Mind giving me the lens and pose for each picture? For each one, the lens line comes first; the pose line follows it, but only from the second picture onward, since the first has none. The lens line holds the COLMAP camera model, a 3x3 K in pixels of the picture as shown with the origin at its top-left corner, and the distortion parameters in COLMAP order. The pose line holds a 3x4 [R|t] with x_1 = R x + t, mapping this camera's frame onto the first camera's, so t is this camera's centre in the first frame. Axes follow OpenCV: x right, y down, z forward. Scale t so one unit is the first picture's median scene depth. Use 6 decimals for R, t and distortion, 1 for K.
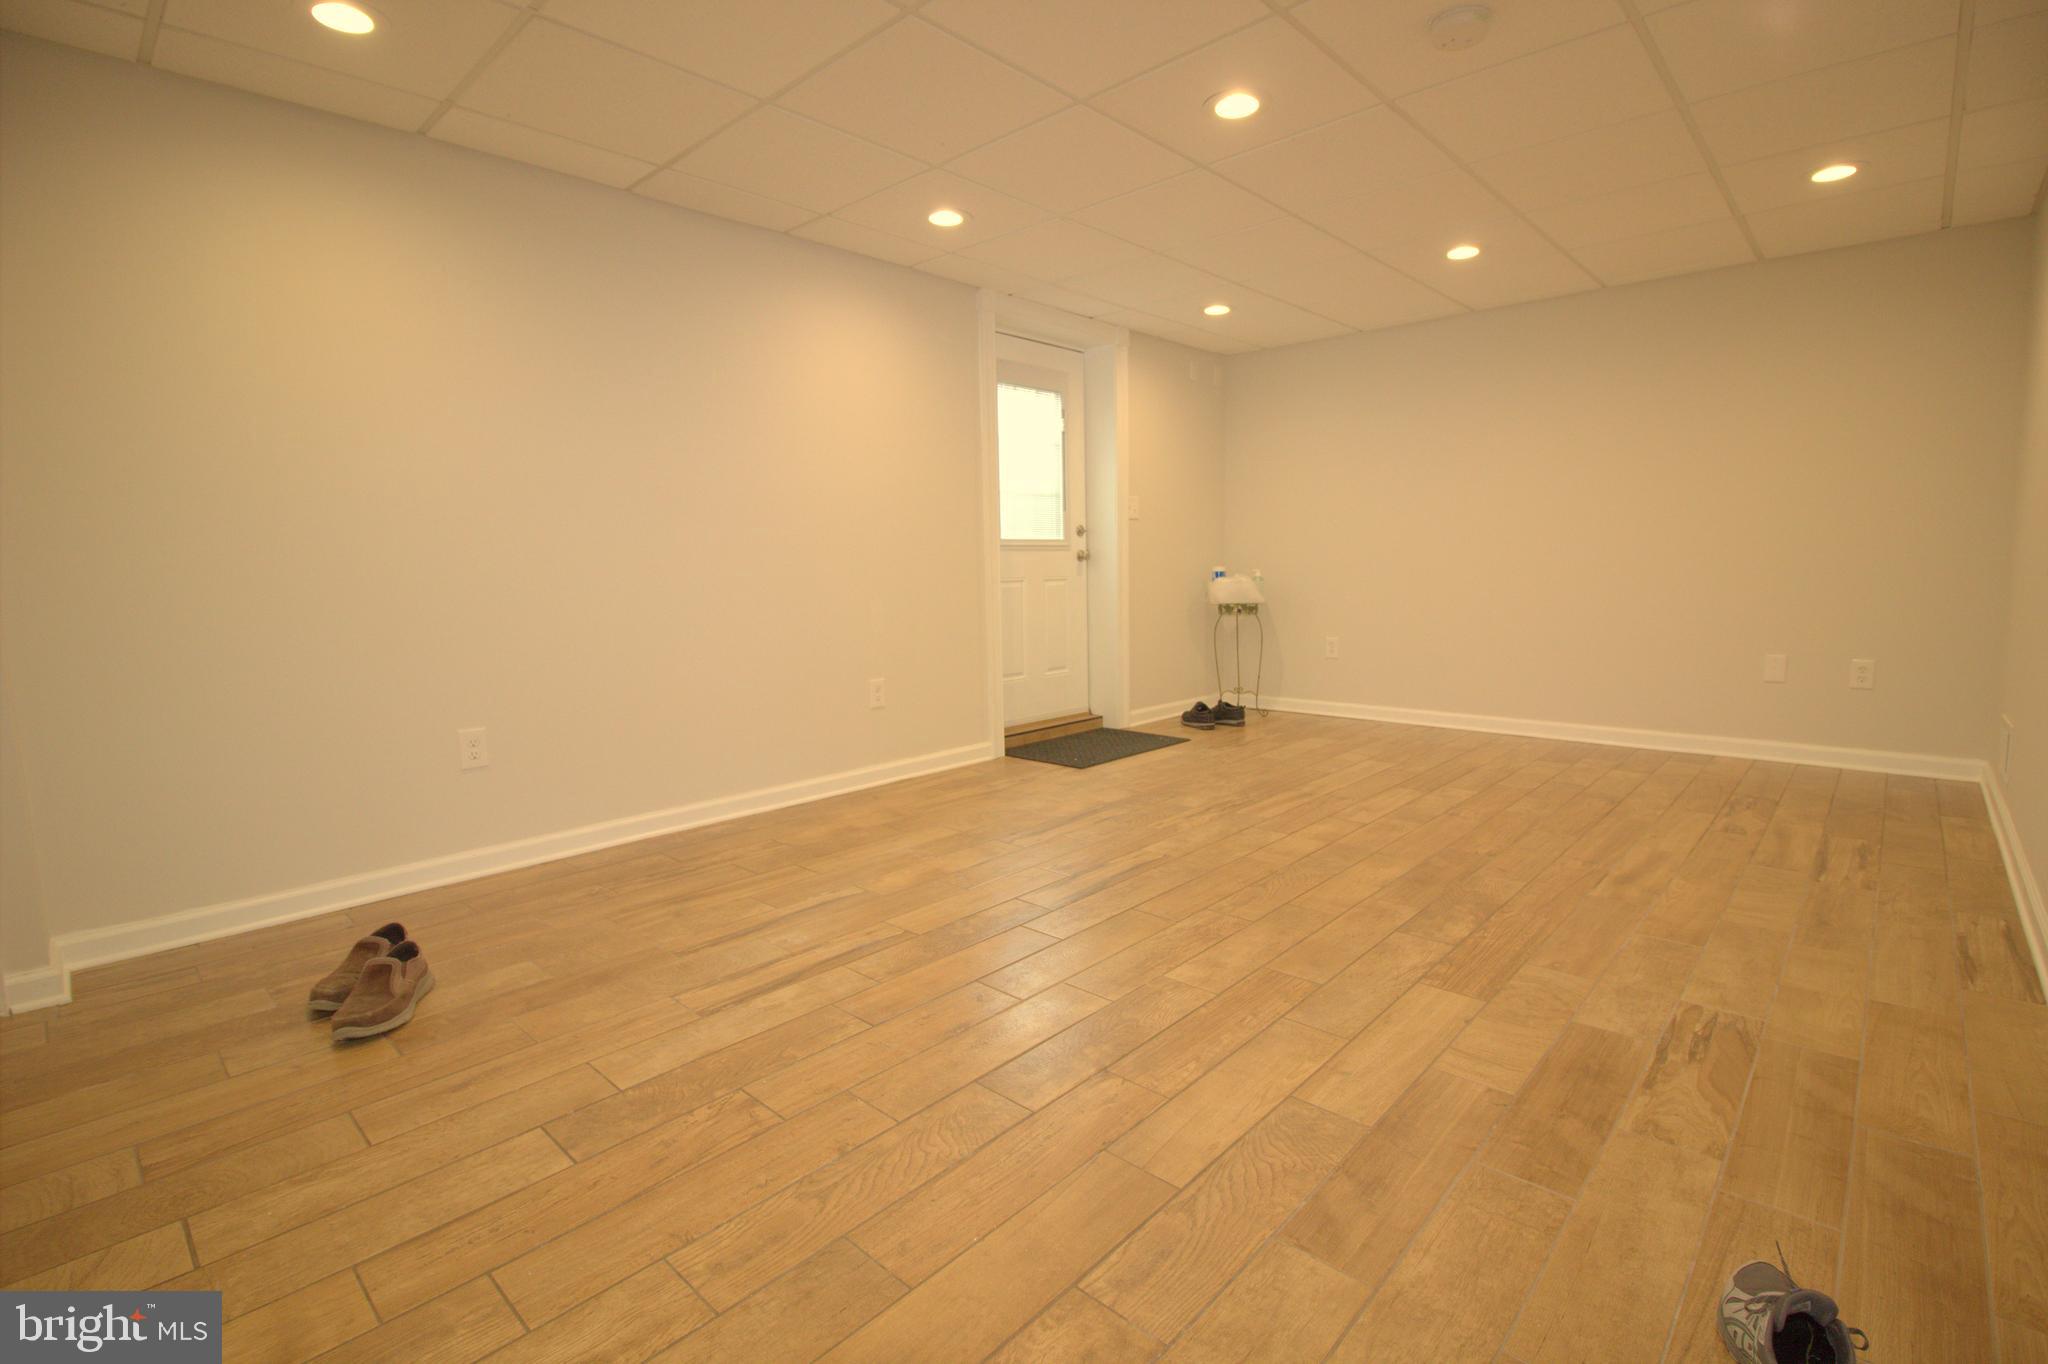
lens RADIAL K [[951.8, 0, 1051.8], [0, 951.8, 672.1], [0, 0, 1]] dist [0.002295, -0.020849]
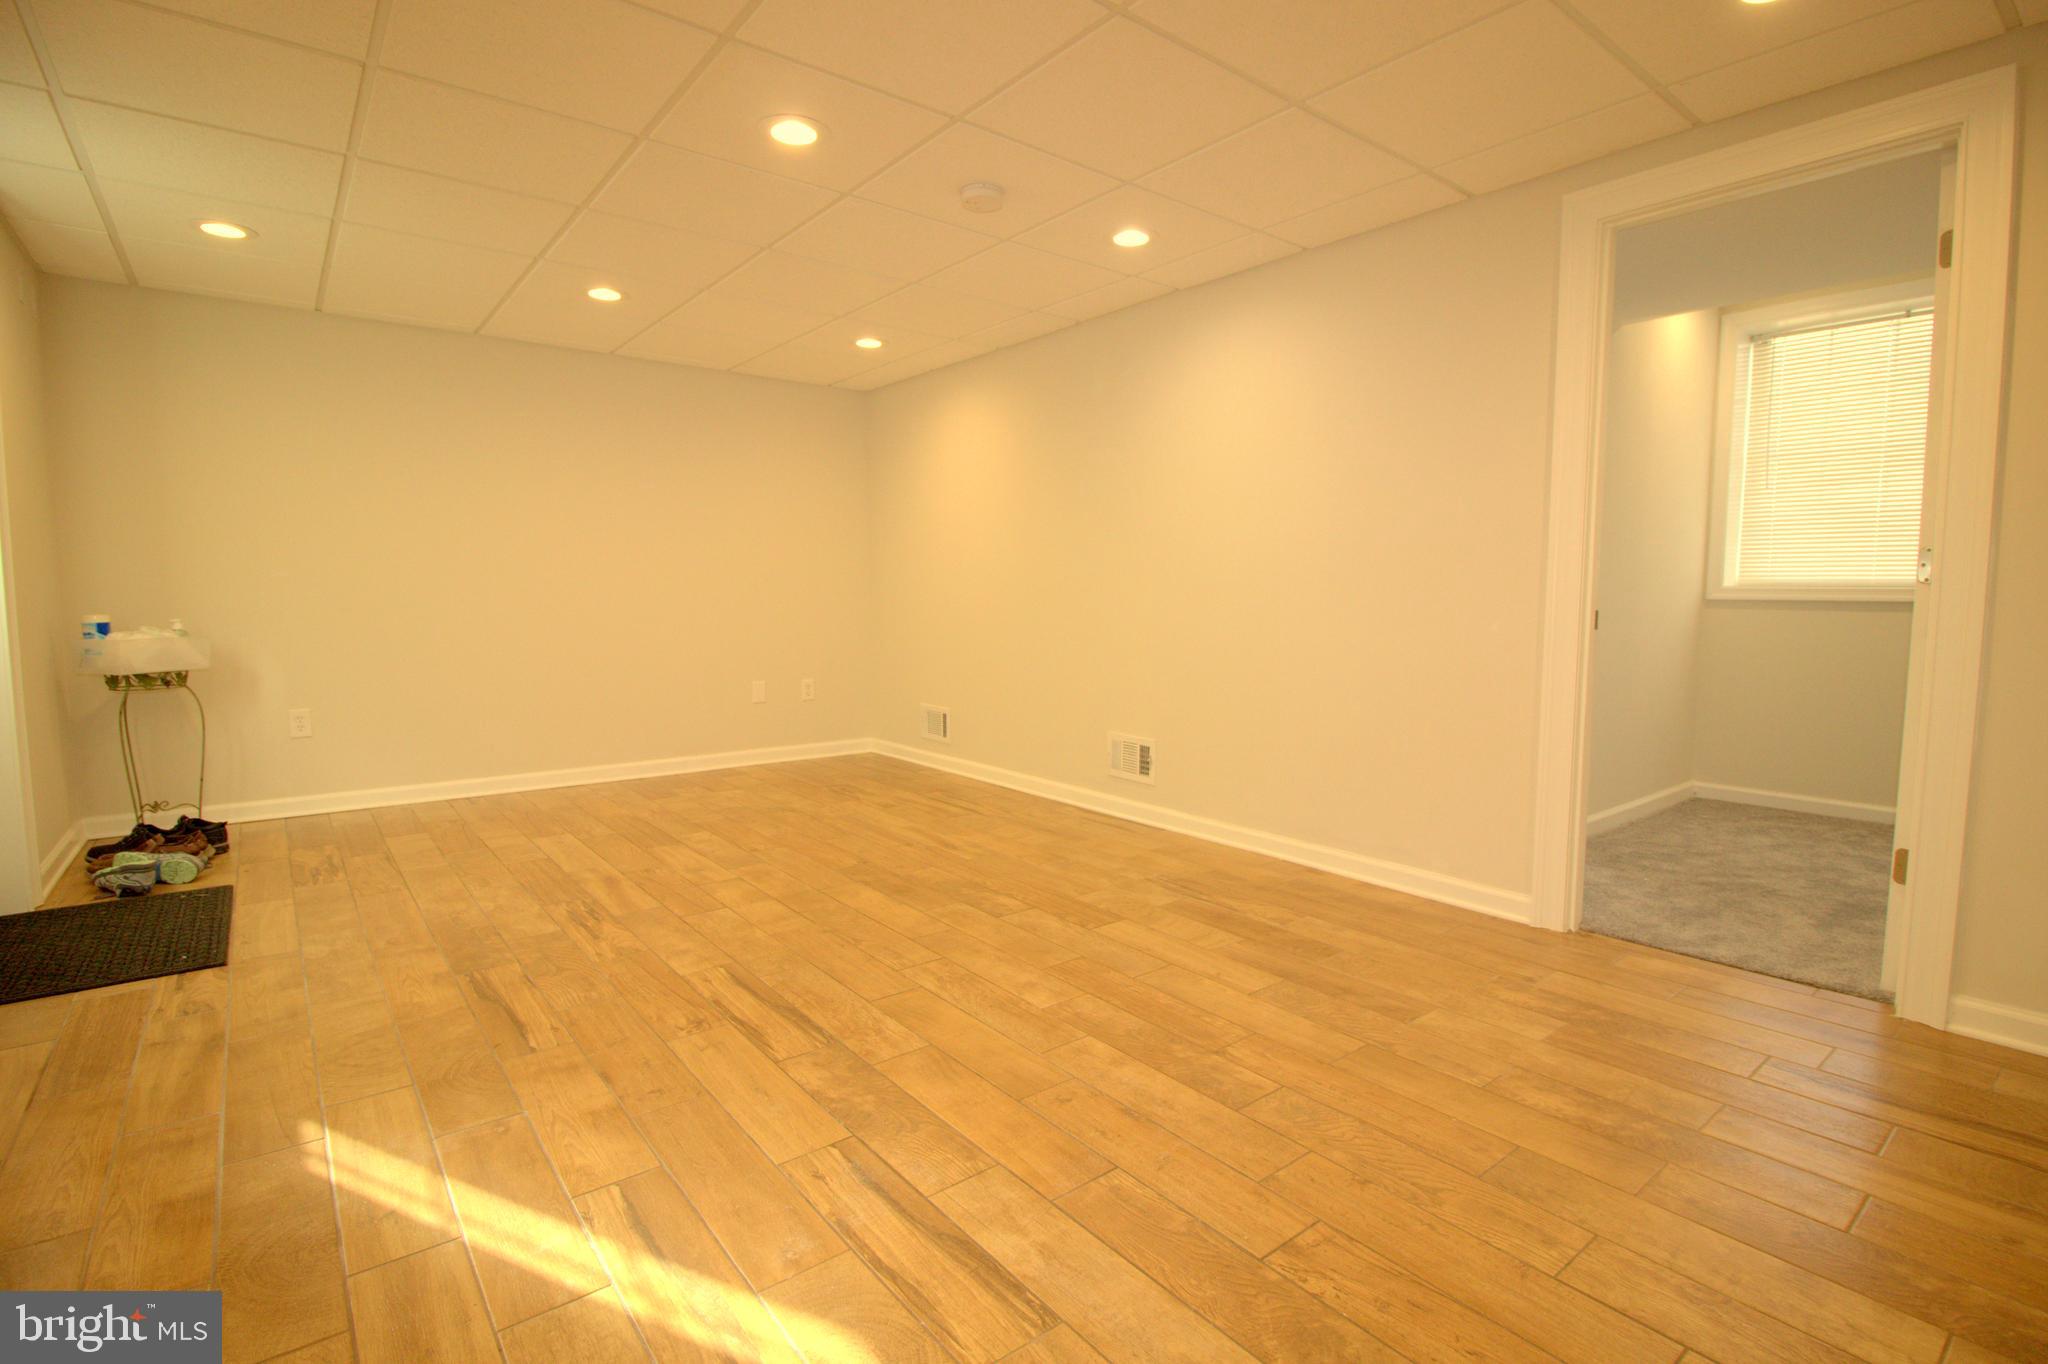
lens RADIAL K [[947.0, 0, 1042.2], [0, 947.0, 677.4], [0, 0, 1]] dist [-0.000037, -0.011290]
pose [[0.155383, -0.068772, 0.985458, -1.016569], [0.103577, 0.993209, 0.052981, -0.116994], [-0.982409, 0.093839, 0.161451, 0.900986]]
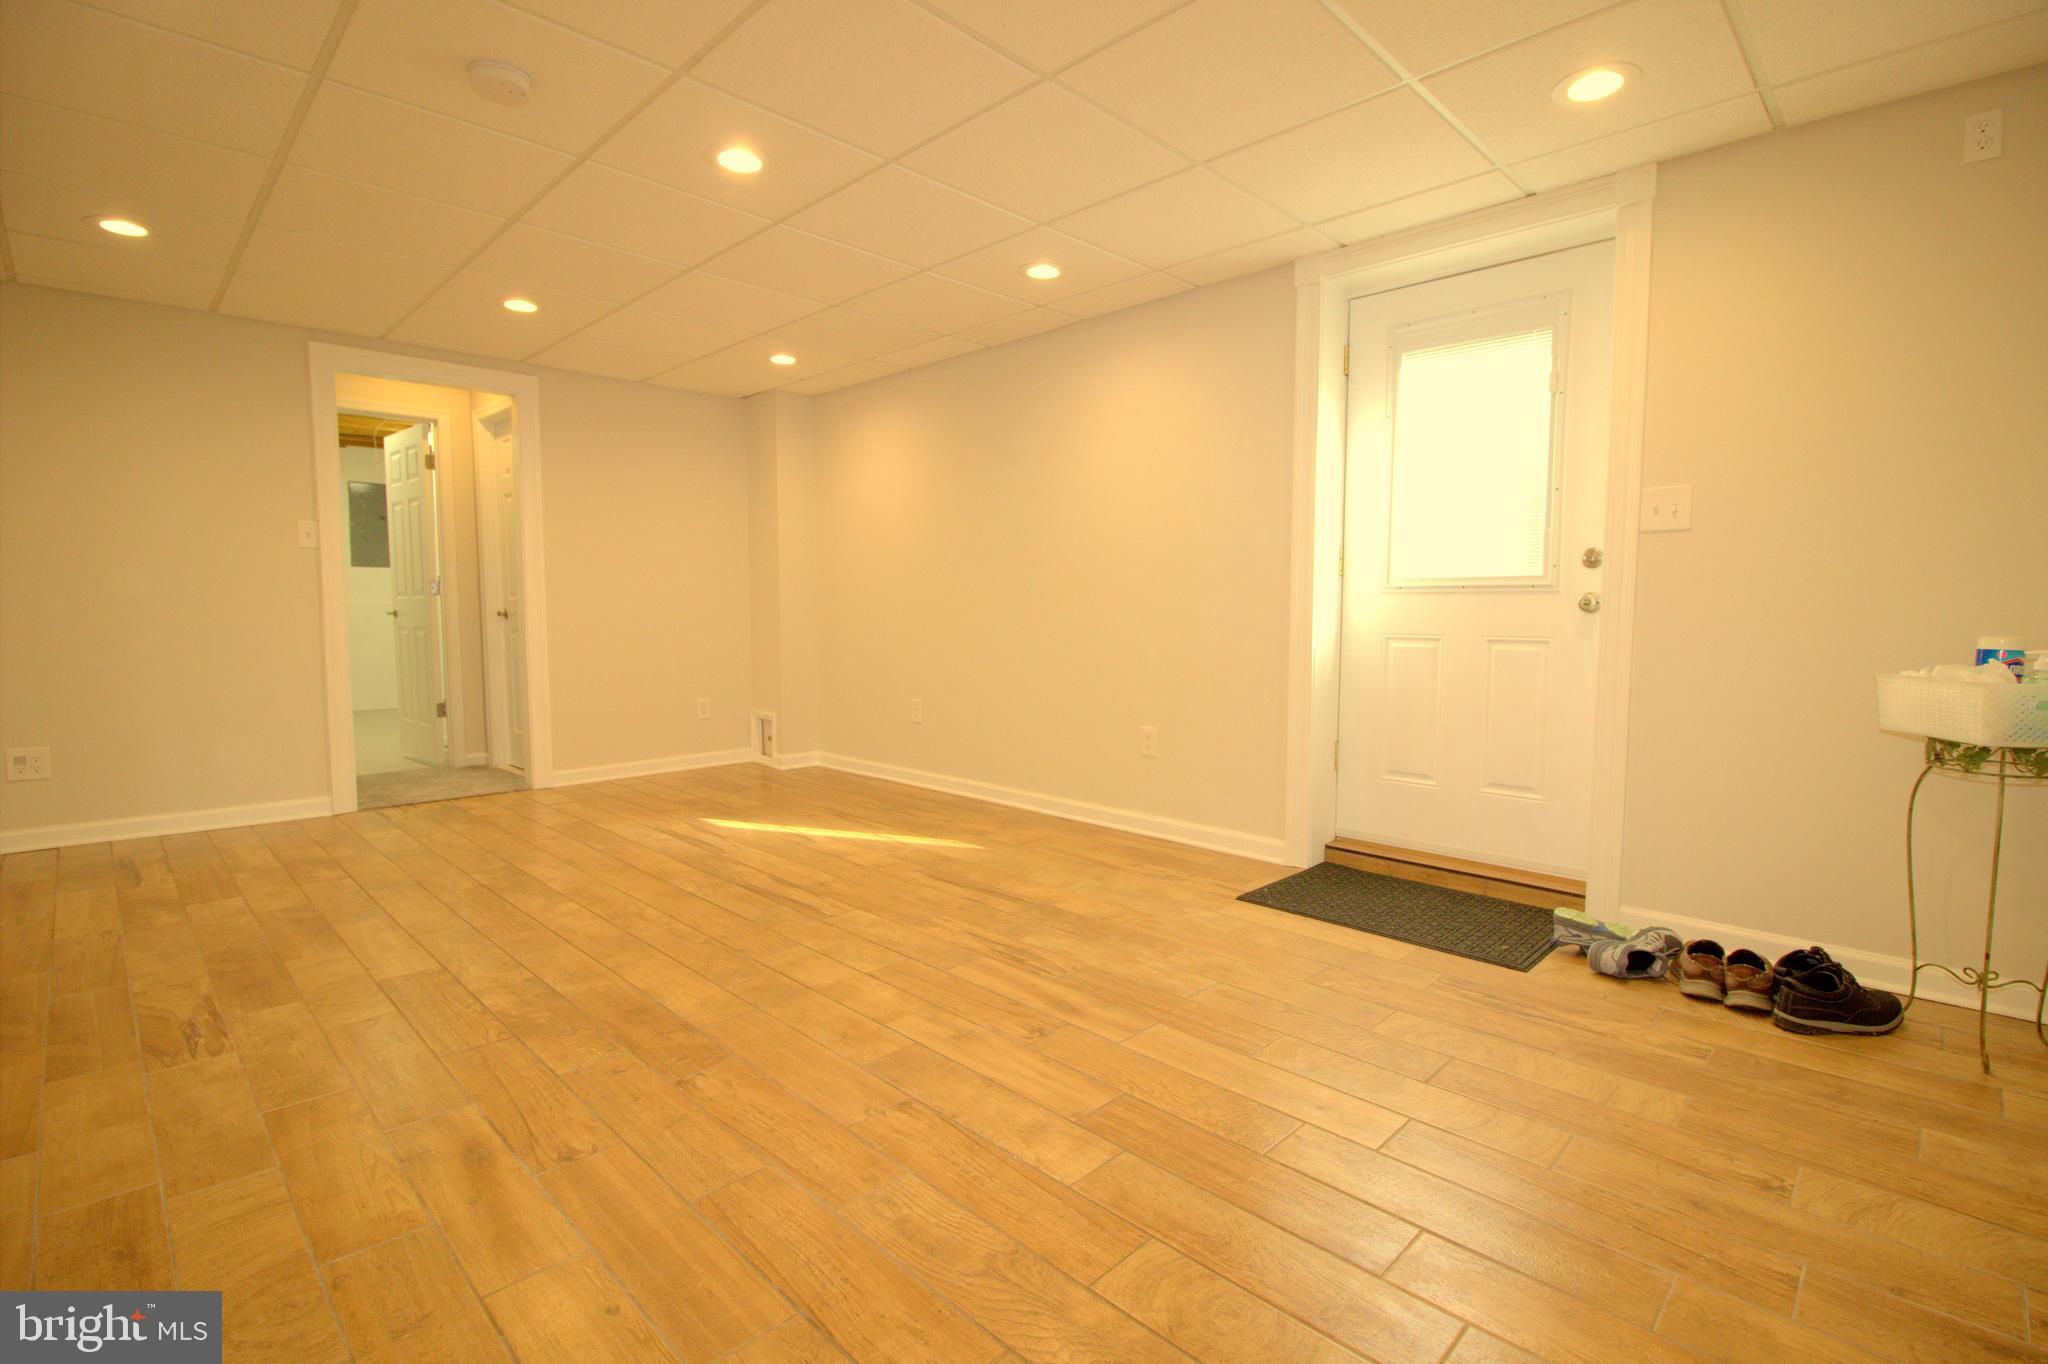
lens RADIAL K [[947.0, 0, 1042.2], [0, 947.0, 677.4], [0, 0, 1]] dist [-0.000037, -0.011290]
pose [[-0.041289, 0.094128, -0.994704, 1.678103], [-0.112194, 0.988819, 0.098228, -0.269438], [0.992828, 0.115656, -0.030267, 1.939038]]
